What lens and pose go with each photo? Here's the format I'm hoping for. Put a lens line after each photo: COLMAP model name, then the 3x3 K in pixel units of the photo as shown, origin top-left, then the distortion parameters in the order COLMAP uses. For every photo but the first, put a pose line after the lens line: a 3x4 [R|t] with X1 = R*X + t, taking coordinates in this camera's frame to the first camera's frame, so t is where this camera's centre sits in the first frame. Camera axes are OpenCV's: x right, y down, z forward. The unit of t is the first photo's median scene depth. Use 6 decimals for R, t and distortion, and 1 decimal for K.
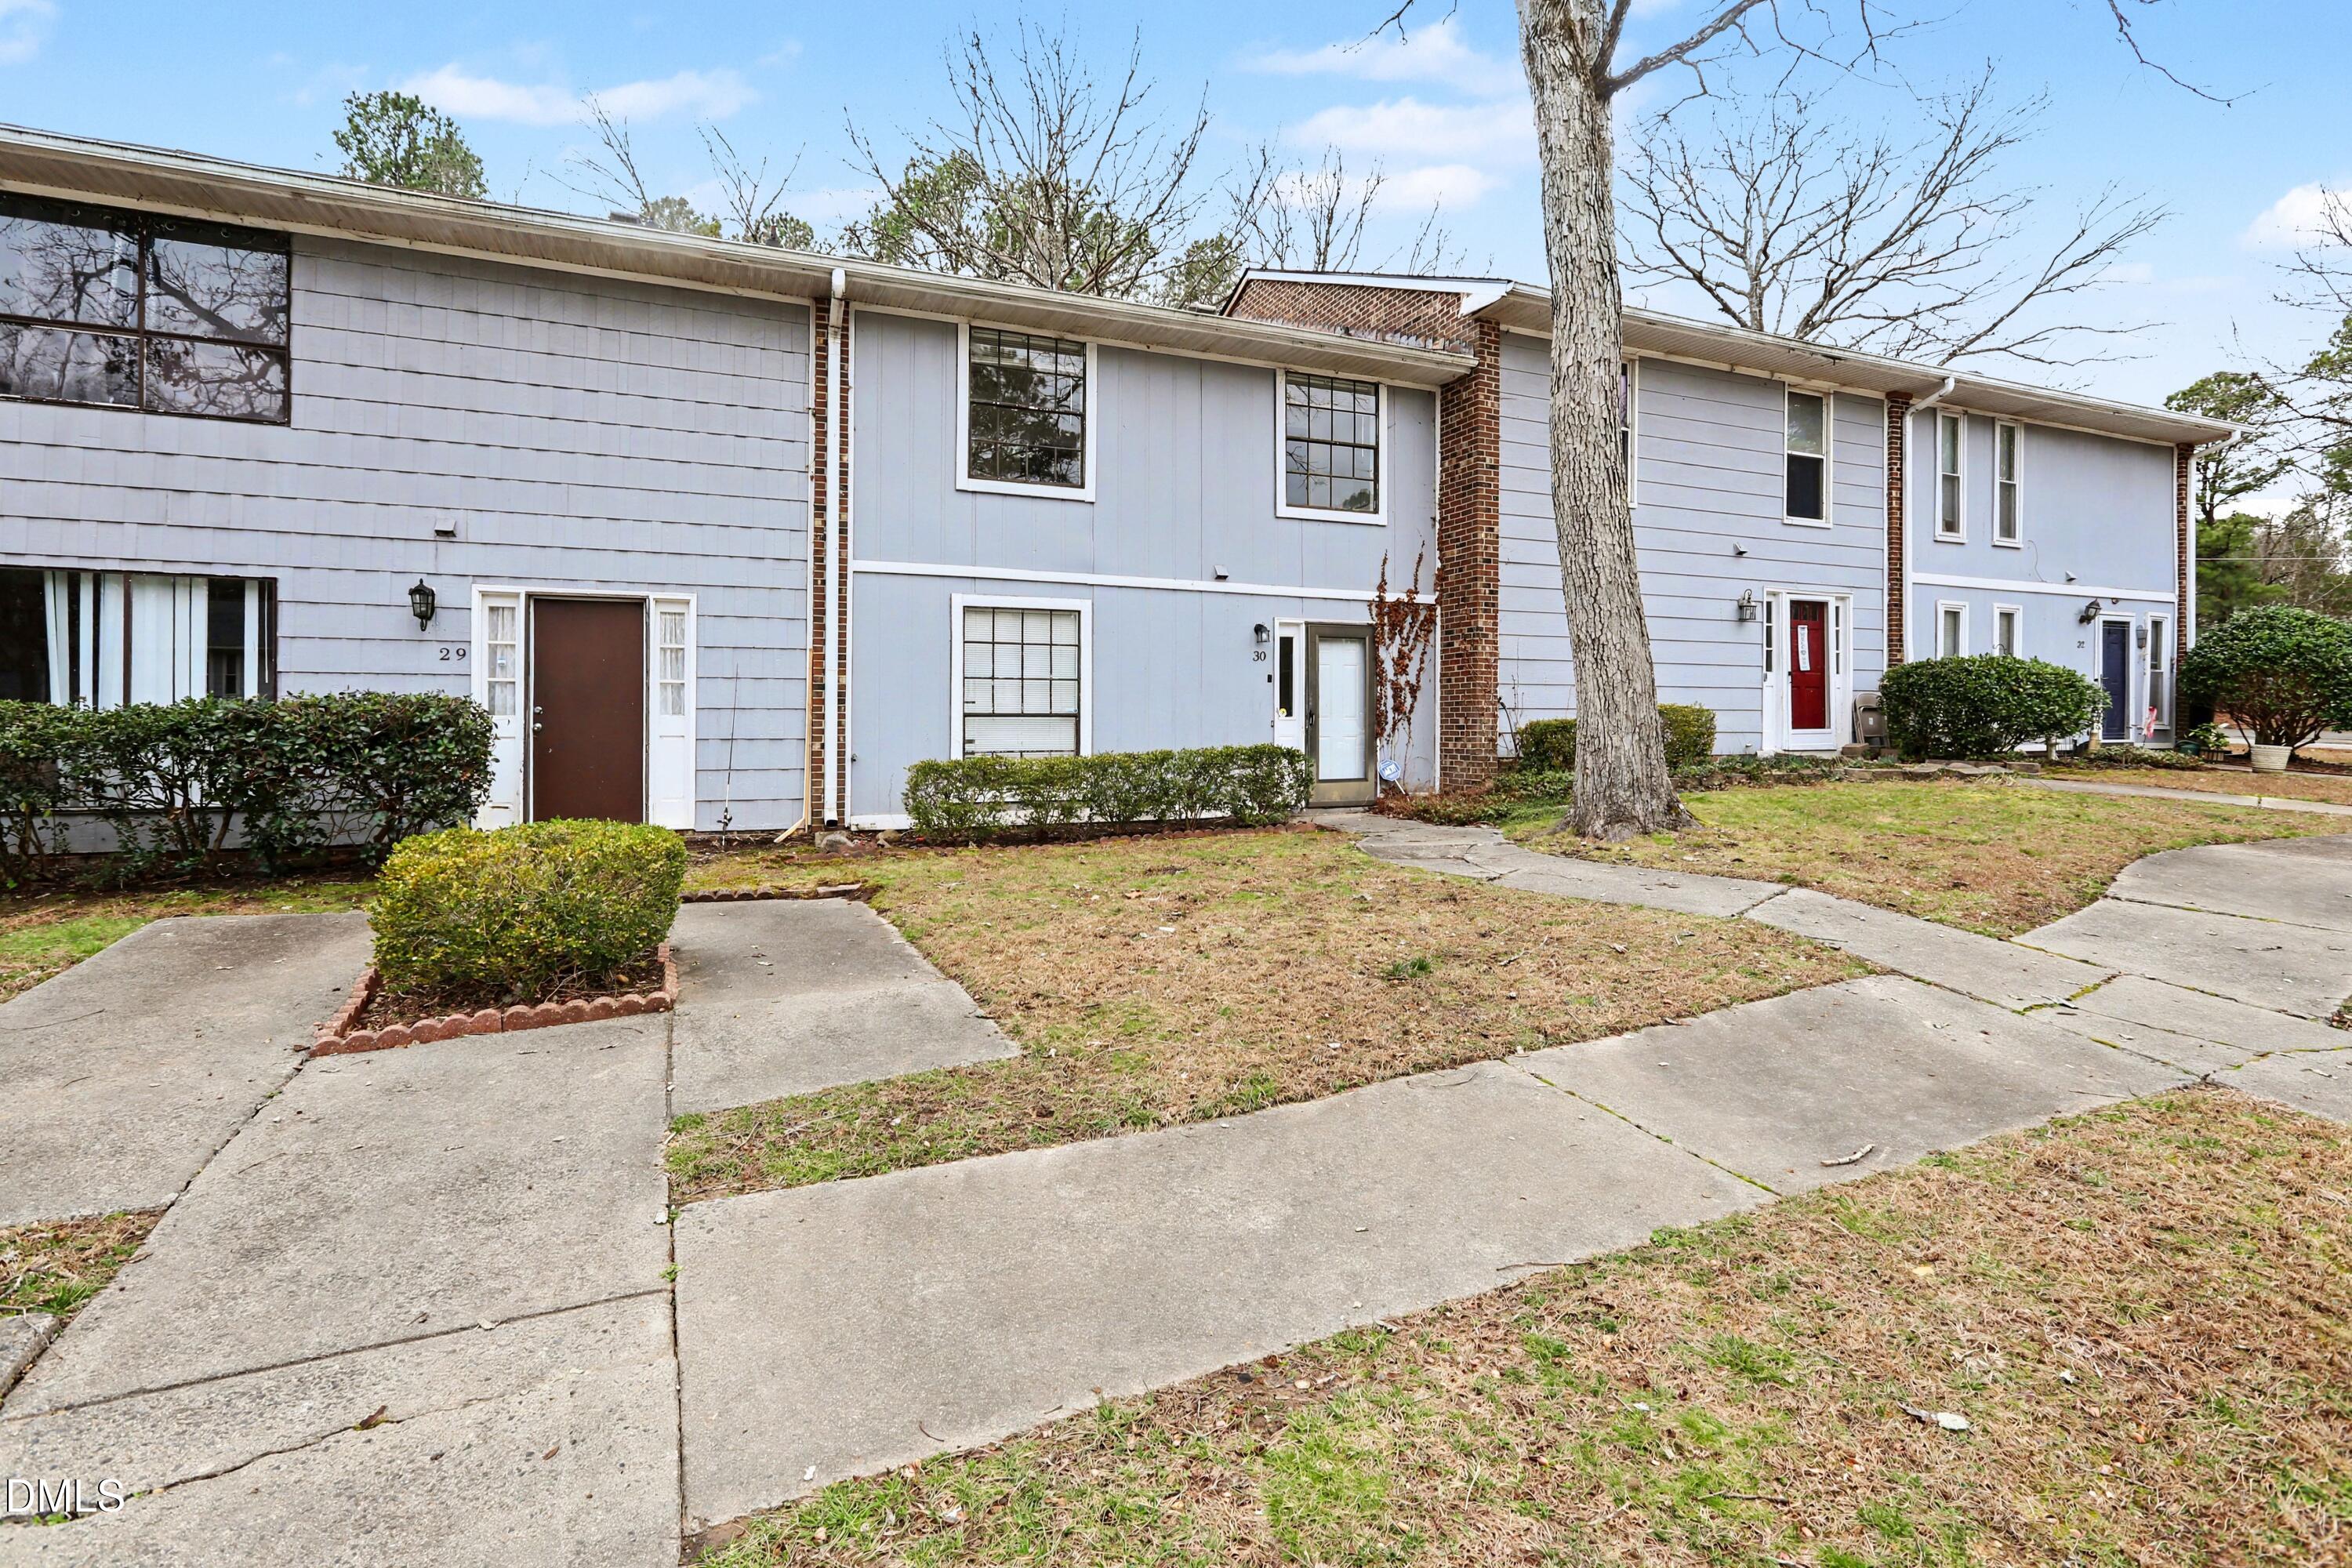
lens RADIAL K [[1058.0, 0, 1160.9], [0, 1058.0, 761.8], [0, 0, 1]] dist [-0.004134, -0.000480]
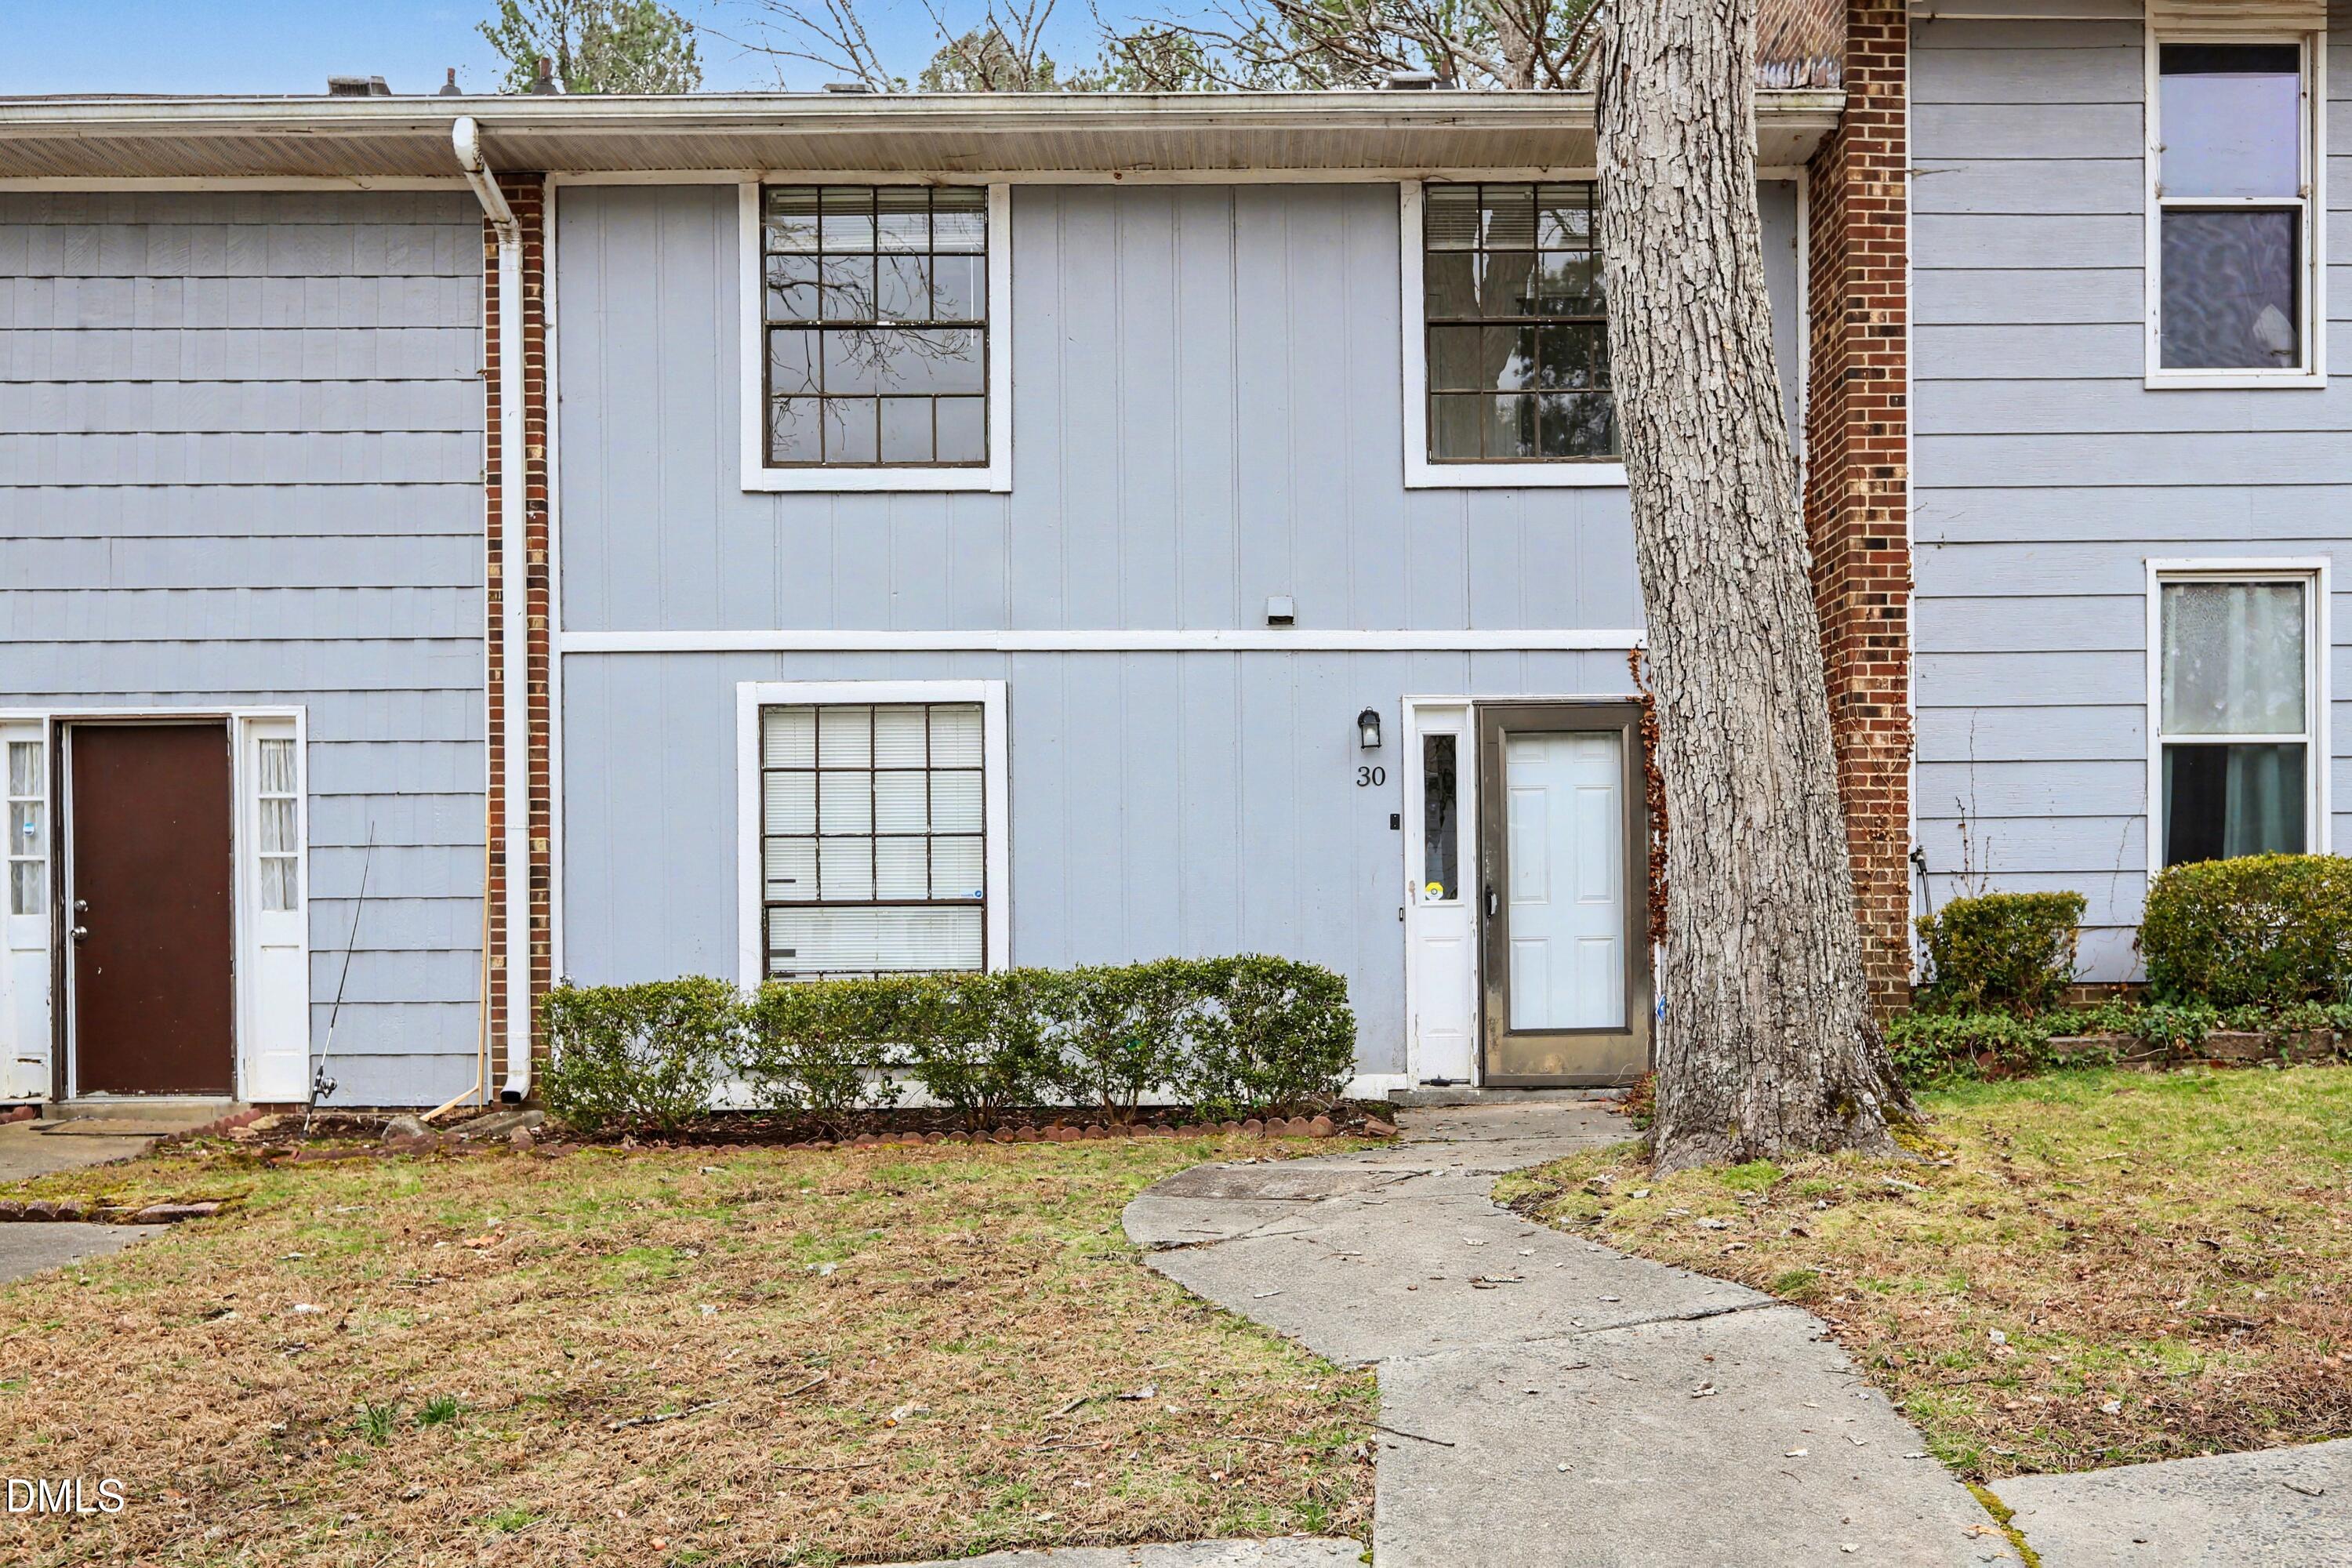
lens RADIAL K [[1967.9, 0, 1314.3], [0, 1967.9, 1013.0], [0, 0, 1]] dist [0.008181, -0.004287]
pose [[0.932200, 0.005851, -0.361897, 0.421406], [-0.002698, 0.999954, 0.009217, 0.001424], [0.361934, -0.007616, 0.932173, 0.147603]]
